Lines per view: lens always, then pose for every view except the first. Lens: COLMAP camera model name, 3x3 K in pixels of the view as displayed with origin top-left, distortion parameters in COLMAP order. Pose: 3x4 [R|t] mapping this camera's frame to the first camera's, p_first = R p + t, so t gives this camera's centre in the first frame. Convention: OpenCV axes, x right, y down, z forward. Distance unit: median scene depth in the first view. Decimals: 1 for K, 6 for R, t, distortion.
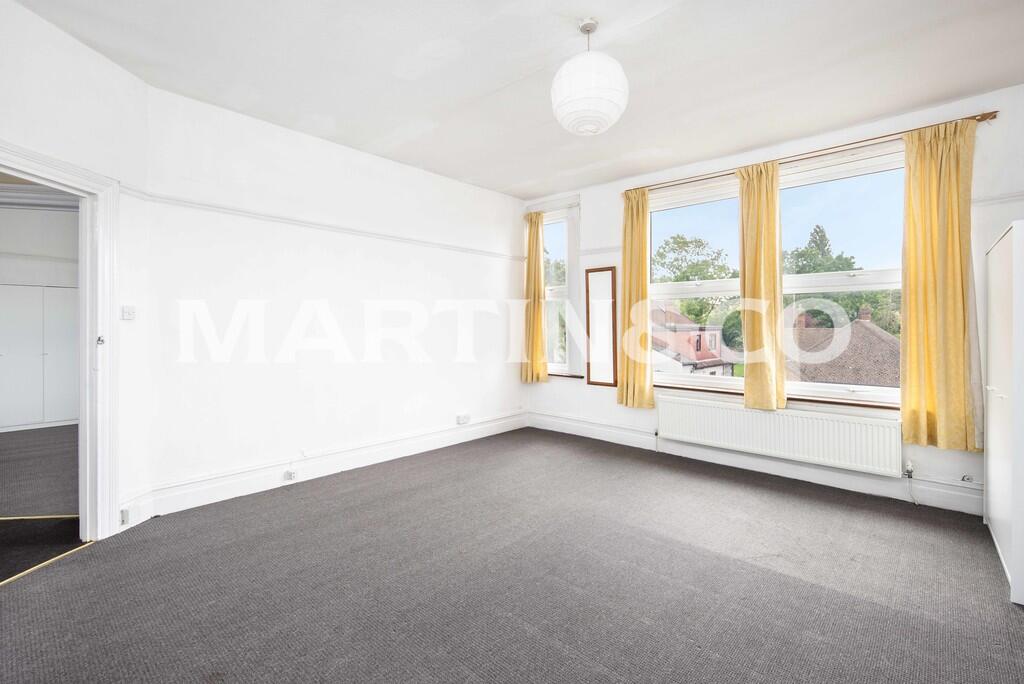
lens RADIAL K [[458.1, 0, 502.0], [0, 458.1, 328.3], [0, 0, 1]] dist [0.000159, 0.000099]
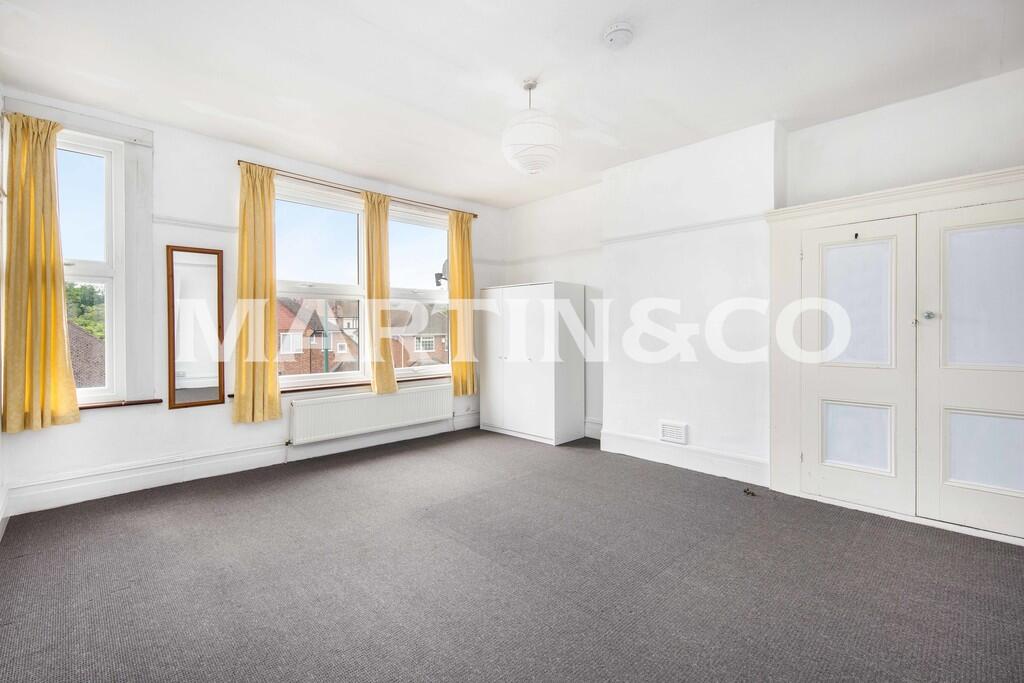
lens RADIAL K [[458.1, 0, 502.0], [0, 458.1, 327.8], [0, 0, 1]] dist [0.000159, 0.000099]
pose [[0.063891, -0.002998, 0.997952, -0.477281], [0.003568, 0.999990, 0.002776, -0.002267], [-0.997951, 0.003384, 0.063901, 0.443576]]
